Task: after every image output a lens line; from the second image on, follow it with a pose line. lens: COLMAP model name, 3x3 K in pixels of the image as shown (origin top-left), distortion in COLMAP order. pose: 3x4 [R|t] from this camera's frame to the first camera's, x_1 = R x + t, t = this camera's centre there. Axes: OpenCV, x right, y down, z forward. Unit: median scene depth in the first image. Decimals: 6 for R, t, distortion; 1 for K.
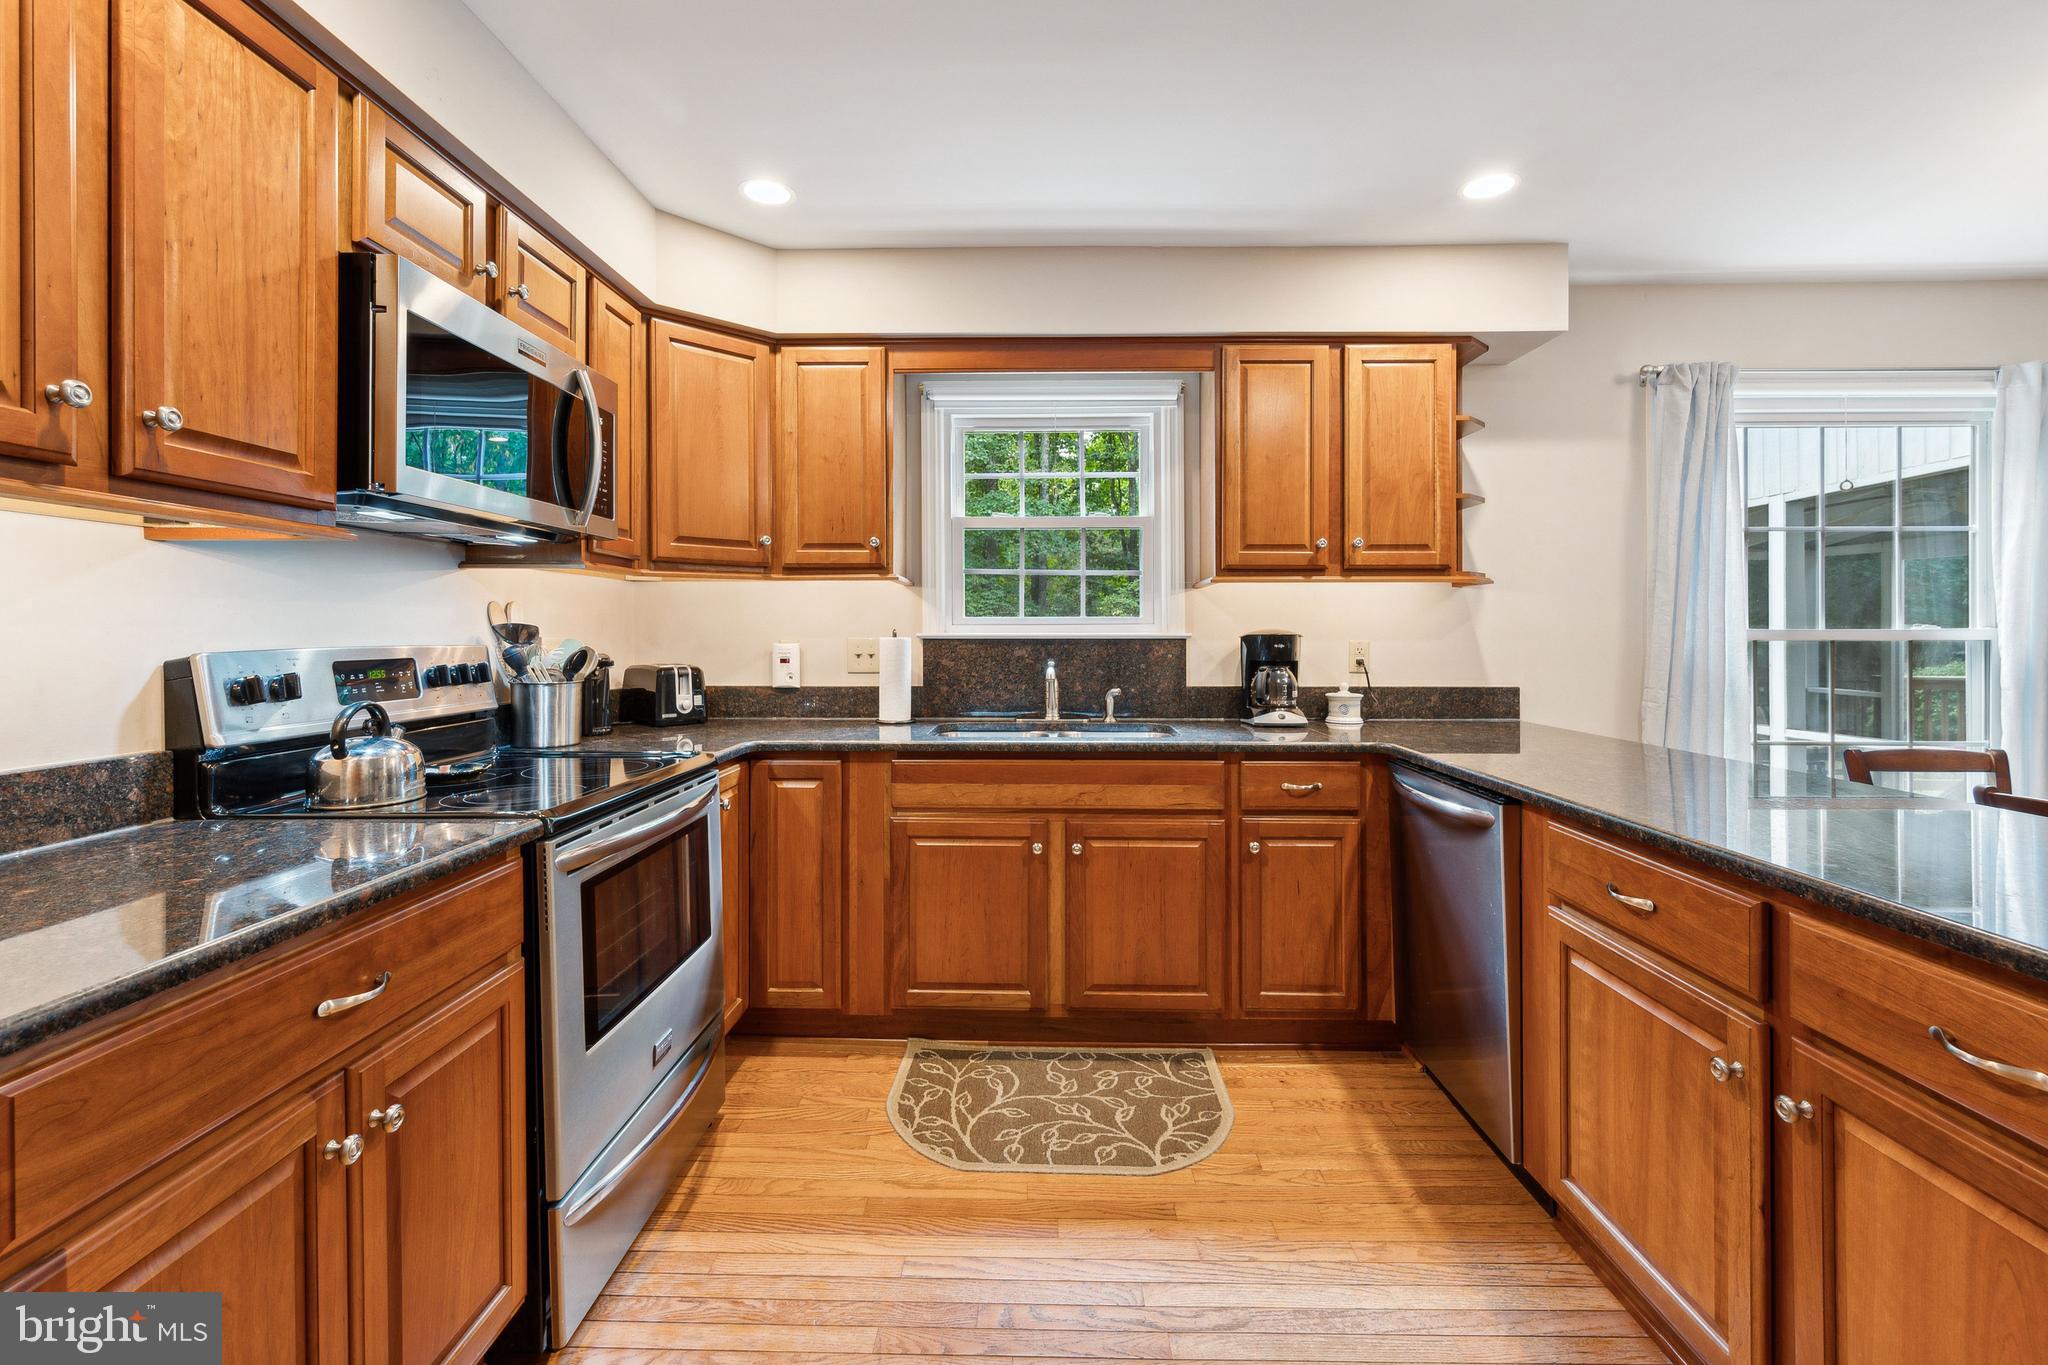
lens RADIAL K [[865.3, 0, 1038.0], [0, 865.3, 636.1], [0, 0, 1]] dist [0.003014, 0.000187]
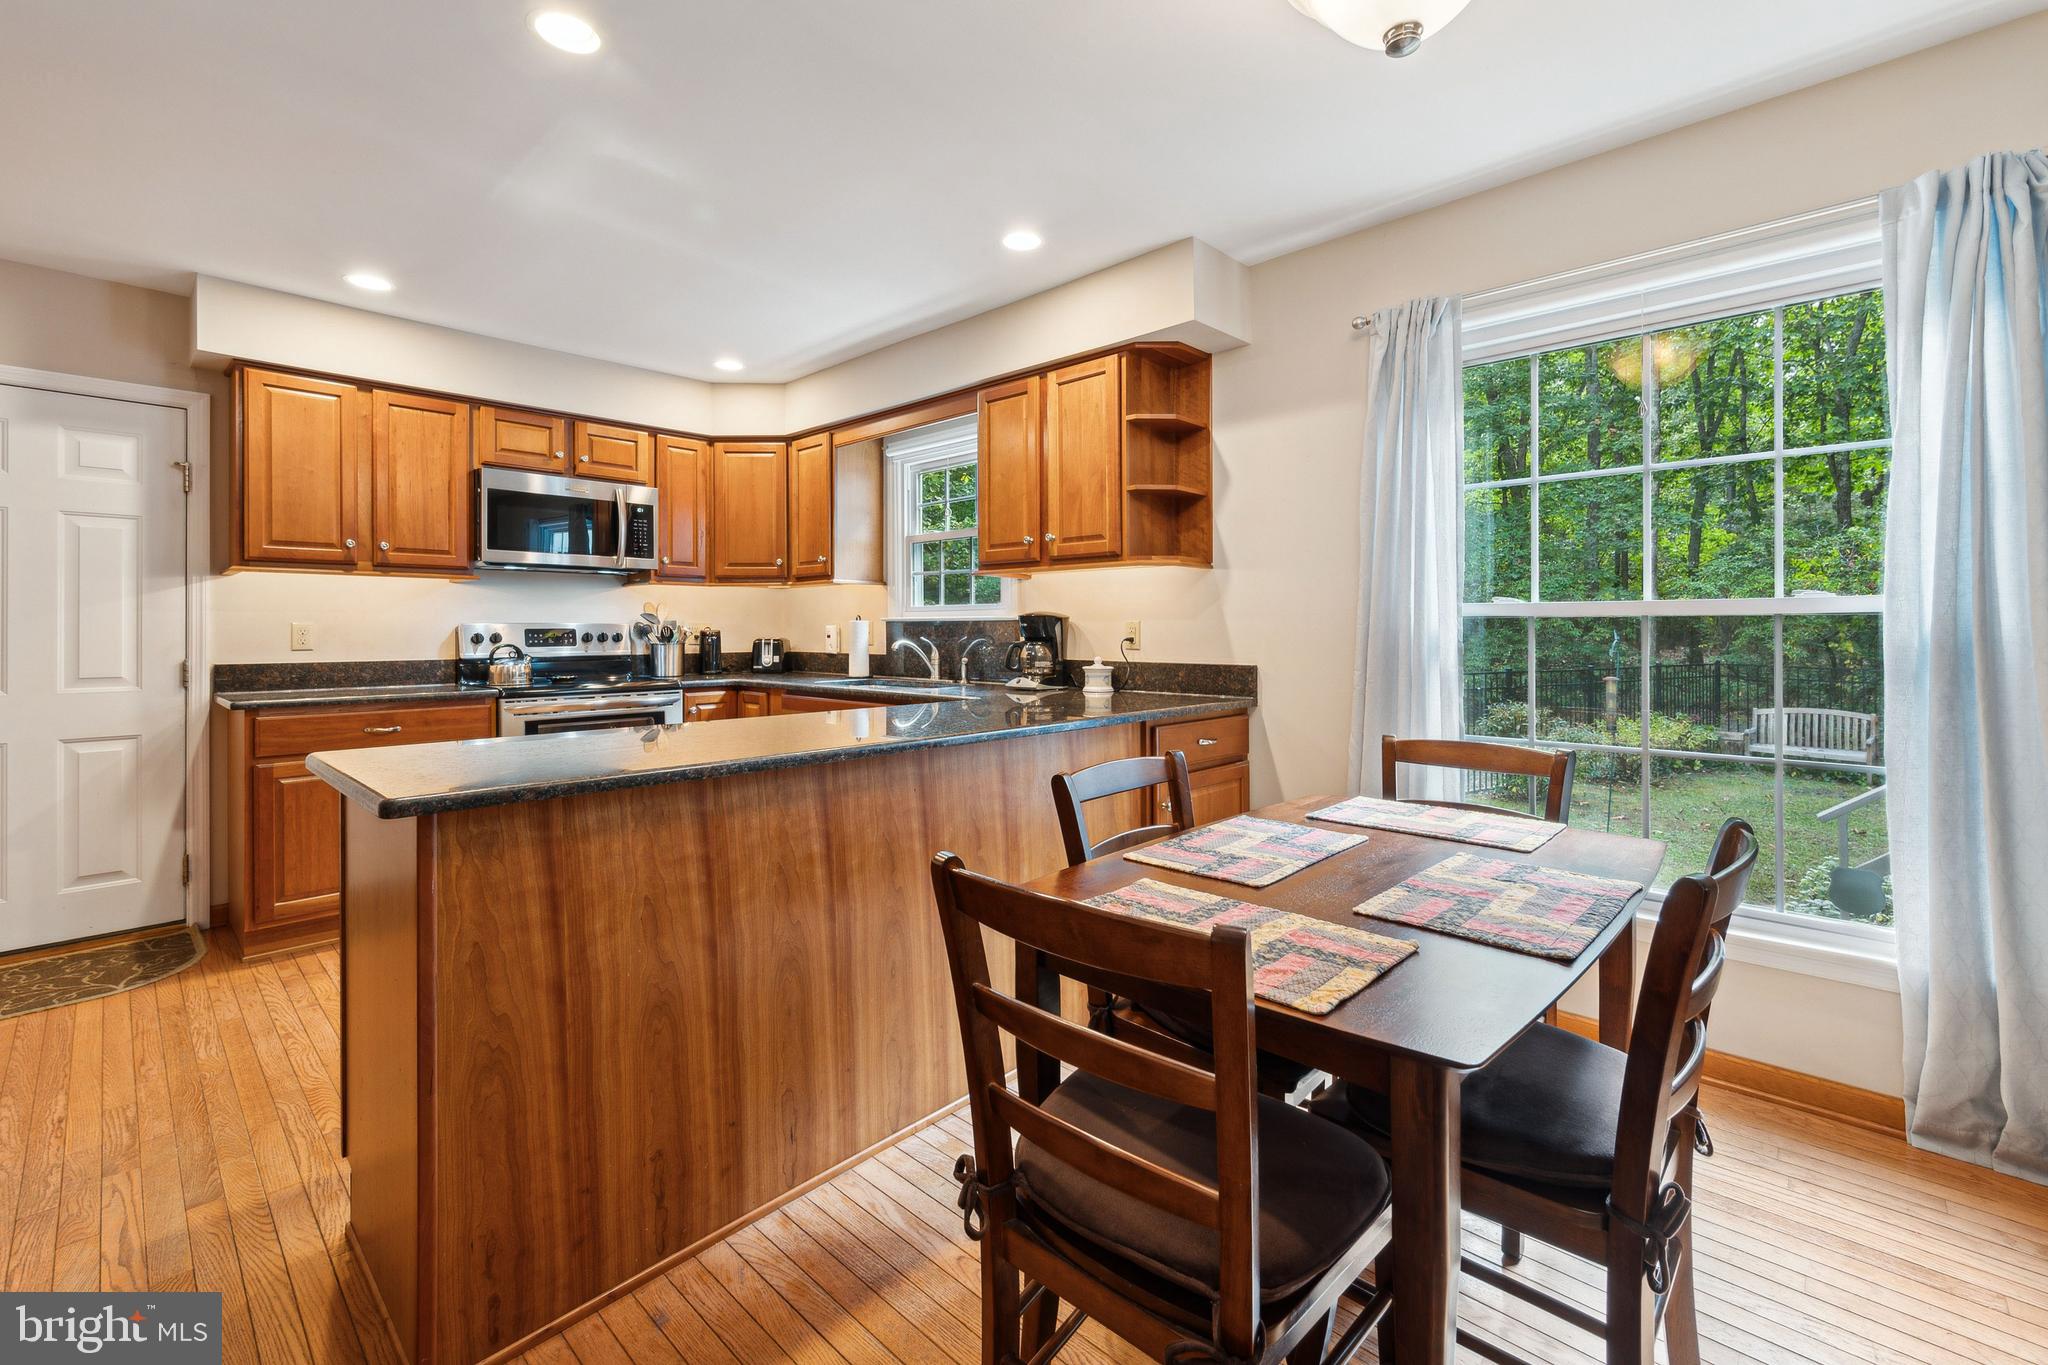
lens RADIAL K [[865.3, 0, 1038.0], [0, 865.3, 636.1], [0, 0, 1]] dist [0.003014, 0.000187]
pose [[0.747532, 0.003612, -0.664216, 1.243053], [-0.001300, 0.999991, 0.003974, 0.025353], [0.664224, -0.002107, 0.747531, 0.102153]]
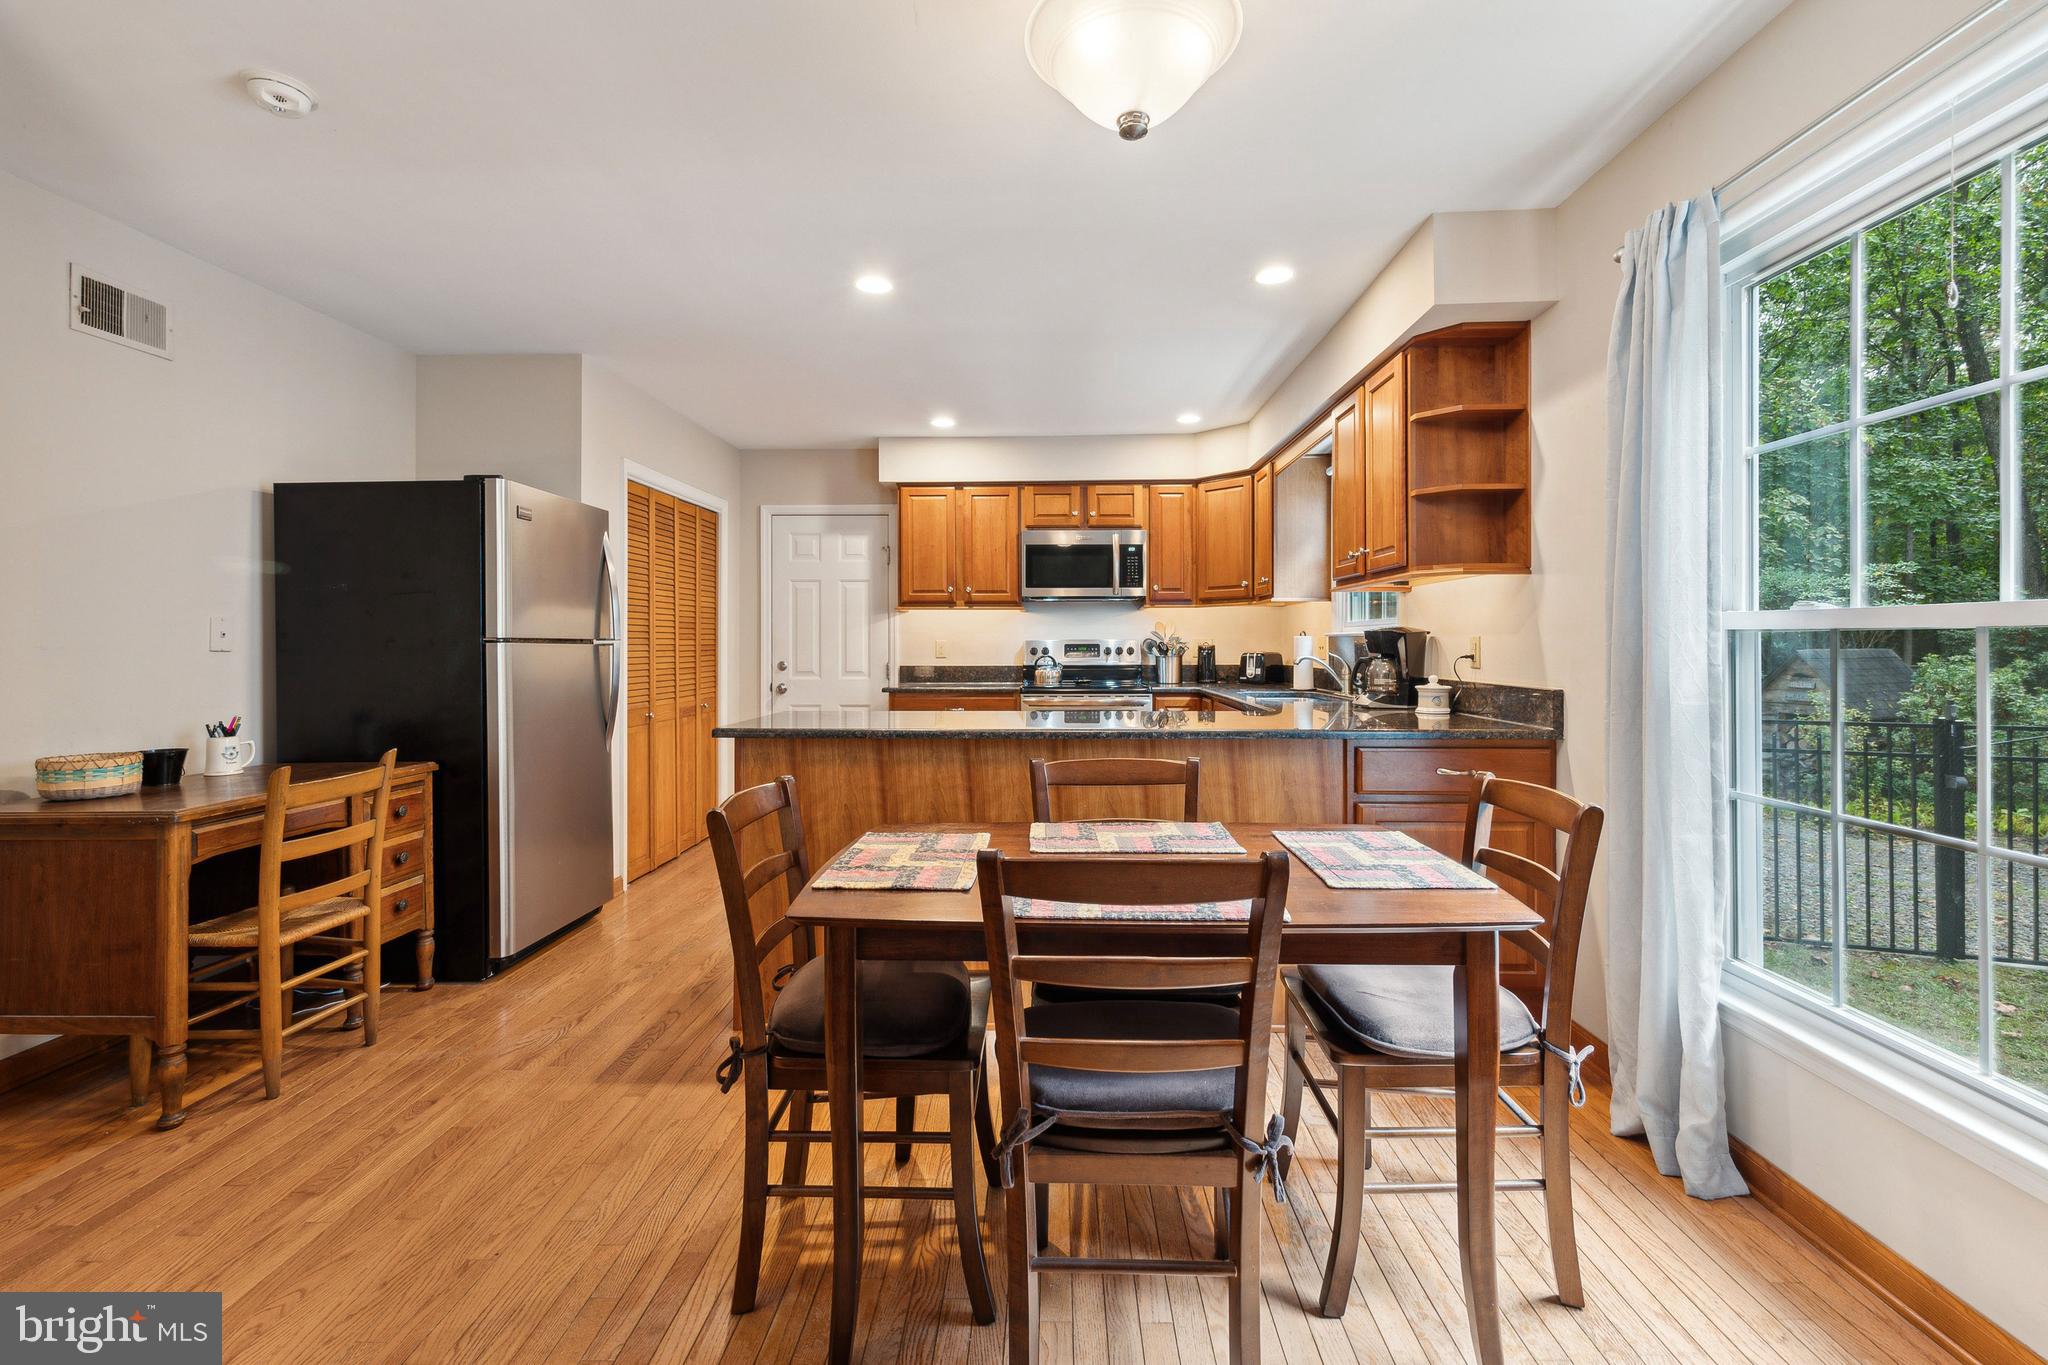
lens RADIAL K [[887.8, 0, 1036.9], [0, 887.8, 652.7], [0, 0, 1]] dist [-0.000453, 0.000008]
pose [[0.002764, 0.009710, -0.999949, 1.689884], [-0.002378, 0.999950, 0.009703, 0.019468], [0.999993, 0.002351, 0.002787, 0.600345]]
